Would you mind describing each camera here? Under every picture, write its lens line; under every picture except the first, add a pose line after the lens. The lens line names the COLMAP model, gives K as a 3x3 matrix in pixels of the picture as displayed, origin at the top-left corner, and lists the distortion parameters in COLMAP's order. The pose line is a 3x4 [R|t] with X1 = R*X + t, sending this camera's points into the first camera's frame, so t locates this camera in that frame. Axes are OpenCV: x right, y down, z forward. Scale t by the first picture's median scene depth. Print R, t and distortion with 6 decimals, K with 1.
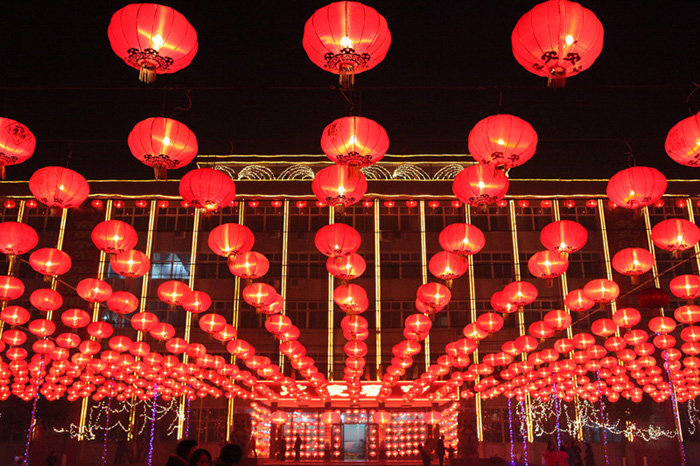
lens RADIAL K [[692.9, 0, 350.0], [0, 692.9, 233.0], [0, 0, 1]] dist [-0.009963, -0.003085]
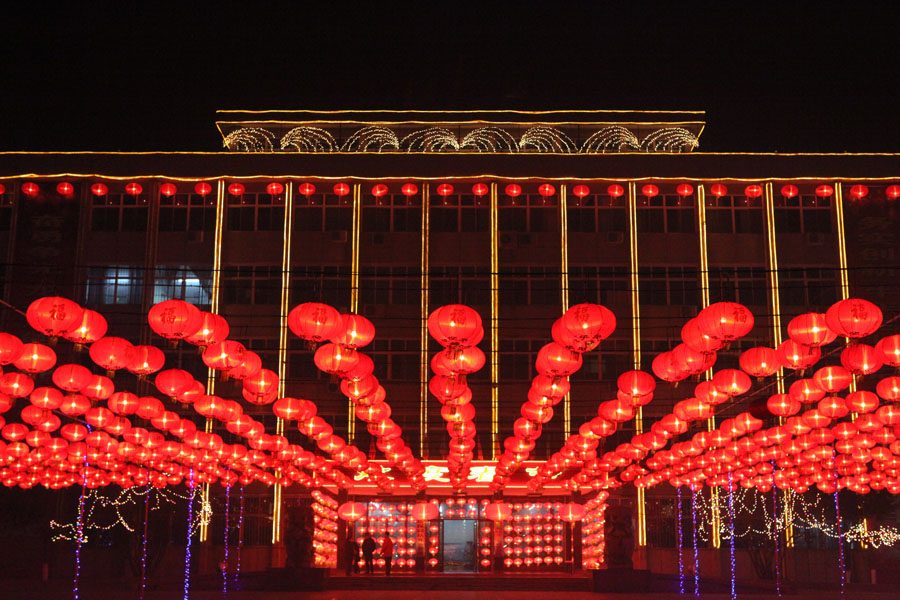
lens RADIAL K [[1209.0, 0, 450.0], [0, 1209.0, 300.0], [0, 0, 1]] dist [0.162865, -0.623763]
pose [[0.999994, 0.003273, -0.000946, -0.002107], [-0.003168, 0.995454, 0.095186, -0.055494], [0.001253, -0.095182, 0.995459, -0.177658]]
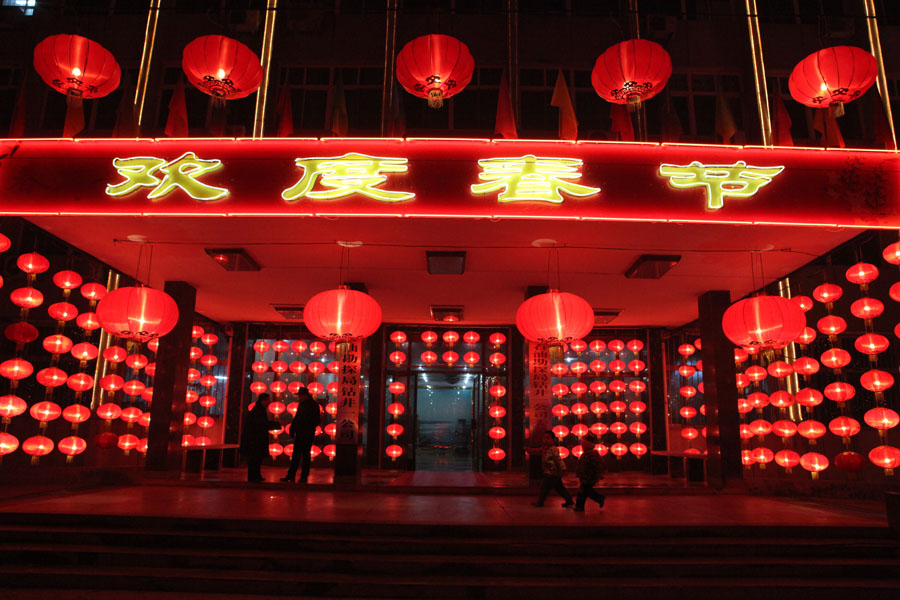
lens RADIAL K [[615.6, 0, 450.0], [0, 615.6, 300.0], [0, 0, 1]] dist [-0.006712, 0.058597]
pose [[0.999929, 0.011763, 0.001882, 0.007569], [-0.011884, 0.995966, 0.088941, 0.212084], [-0.000828, -0.088957, 0.996035, 0.690494]]
